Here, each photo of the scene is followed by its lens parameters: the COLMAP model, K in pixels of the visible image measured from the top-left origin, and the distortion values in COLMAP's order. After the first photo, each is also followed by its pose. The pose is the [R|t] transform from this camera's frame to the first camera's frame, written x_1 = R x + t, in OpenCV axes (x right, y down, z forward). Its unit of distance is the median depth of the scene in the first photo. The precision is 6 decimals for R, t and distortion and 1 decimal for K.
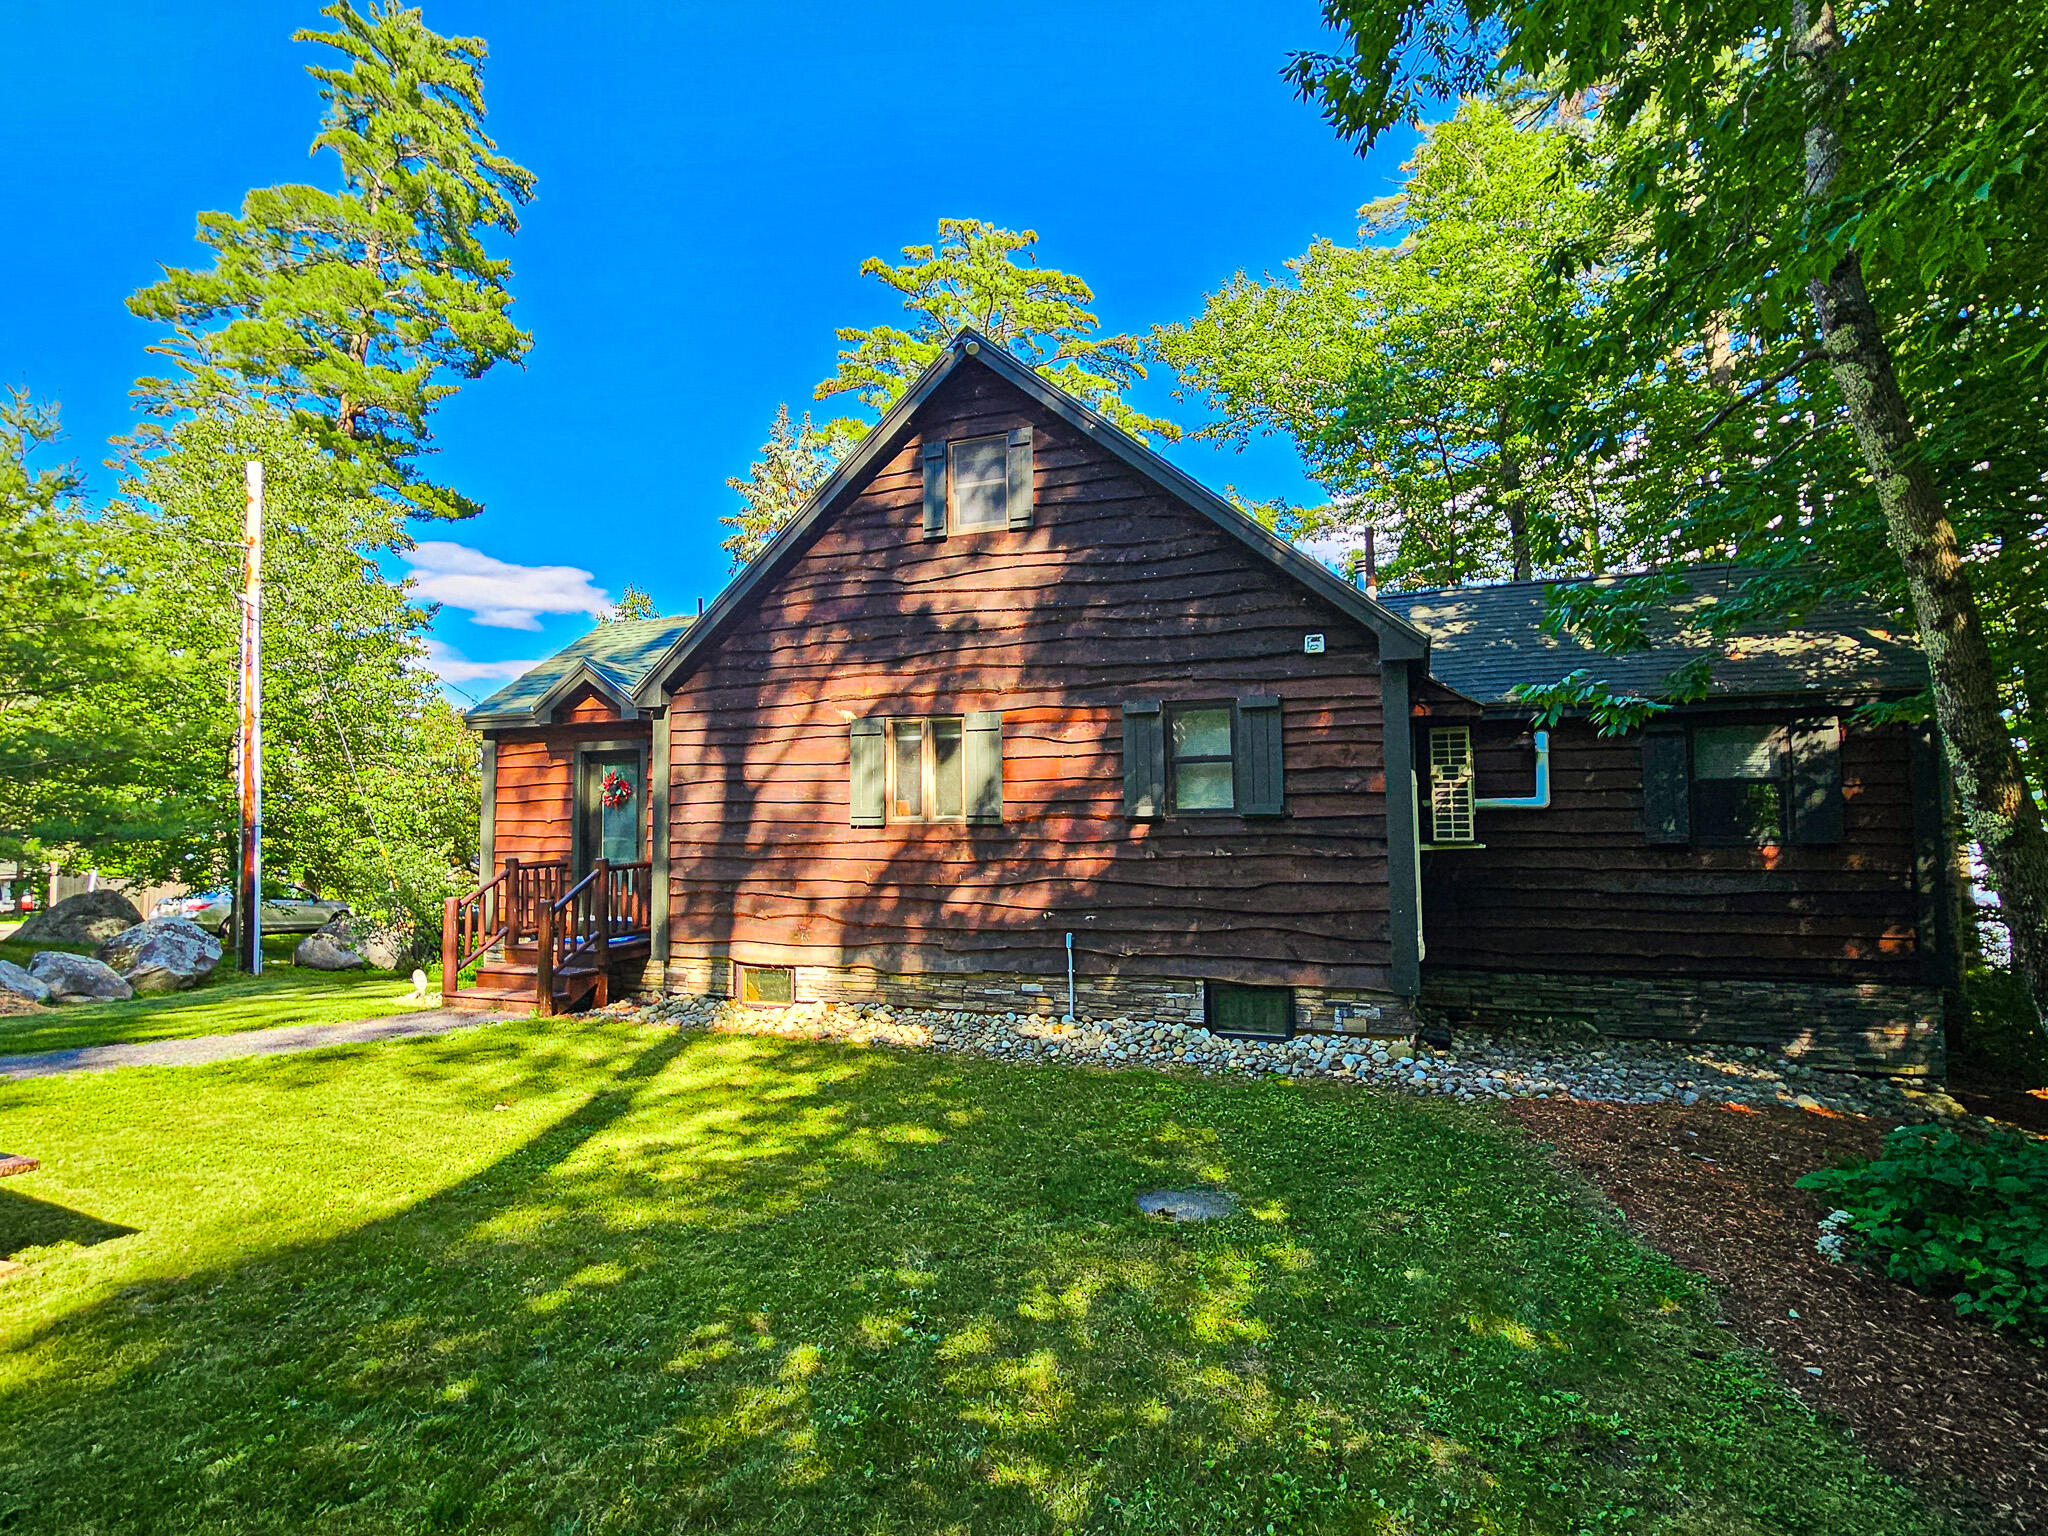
lens RADIAL K [[1002.1, 0, 1026.6], [0, 1002.1, 758.2], [0, 0, 1]] dist [0.000659, 0.000202]
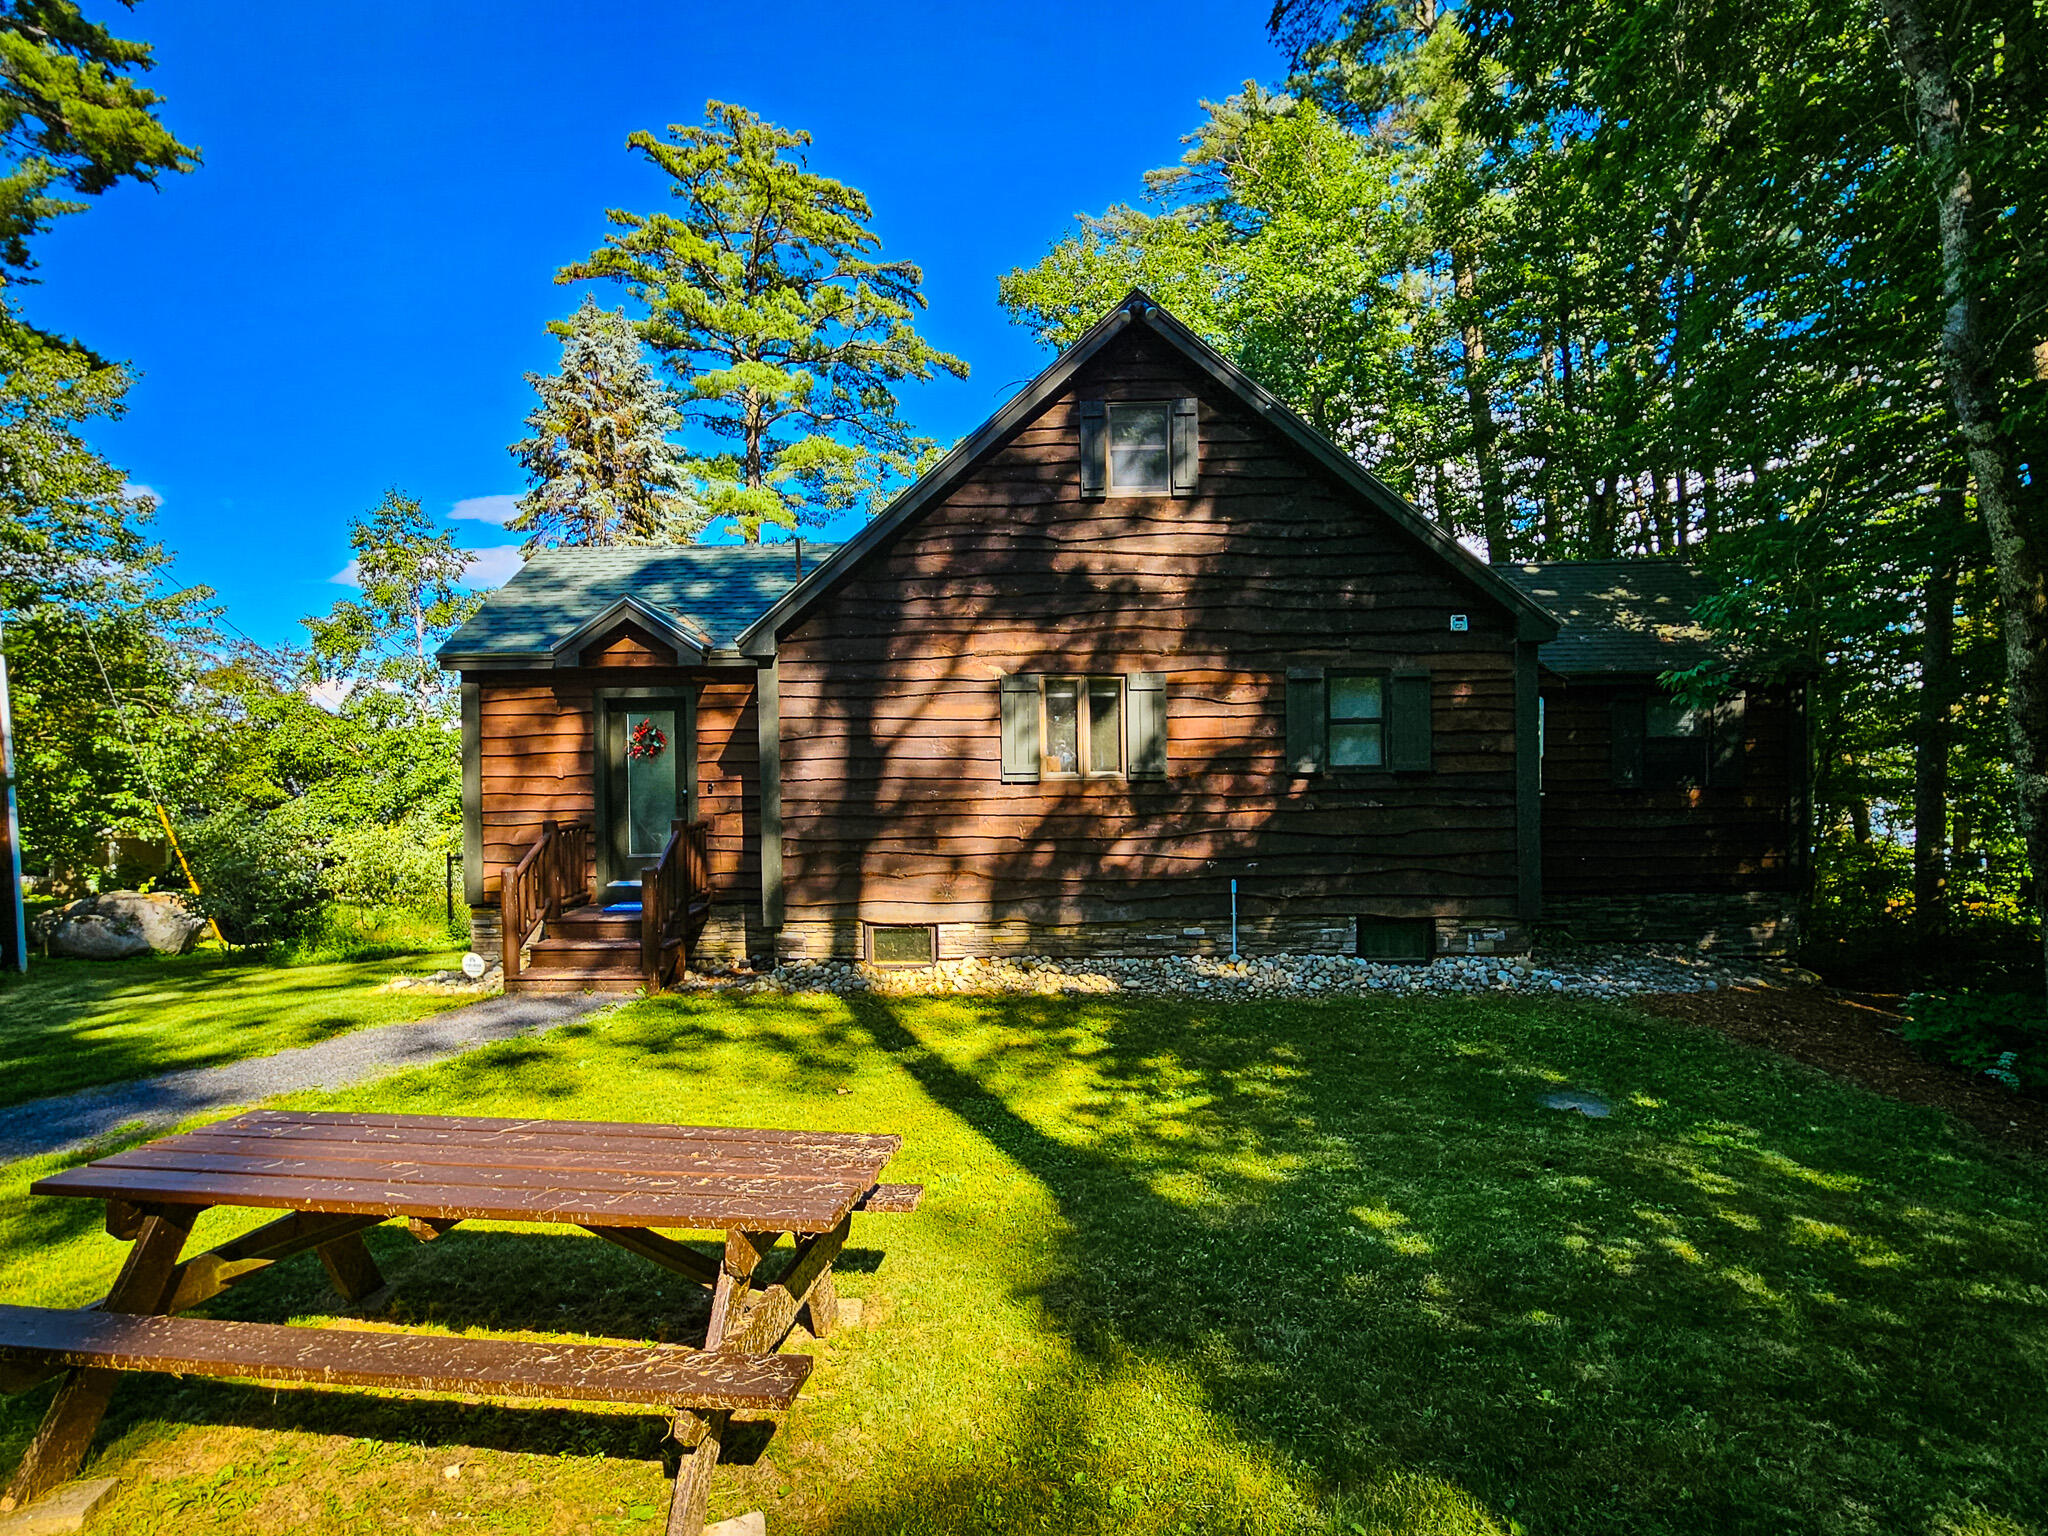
lens RADIAL K [[1002.1, 0, 1026.6], [0, 1002.1, 758.2], [0, 0, 1]] dist [0.000659, 0.000202]
pose [[0.948736, -0.005424, 0.316022, -0.483741], [-0.015724, 0.997805, 0.064332, -0.022393], [-0.315677, -0.066003, 0.946568, 0.047409]]
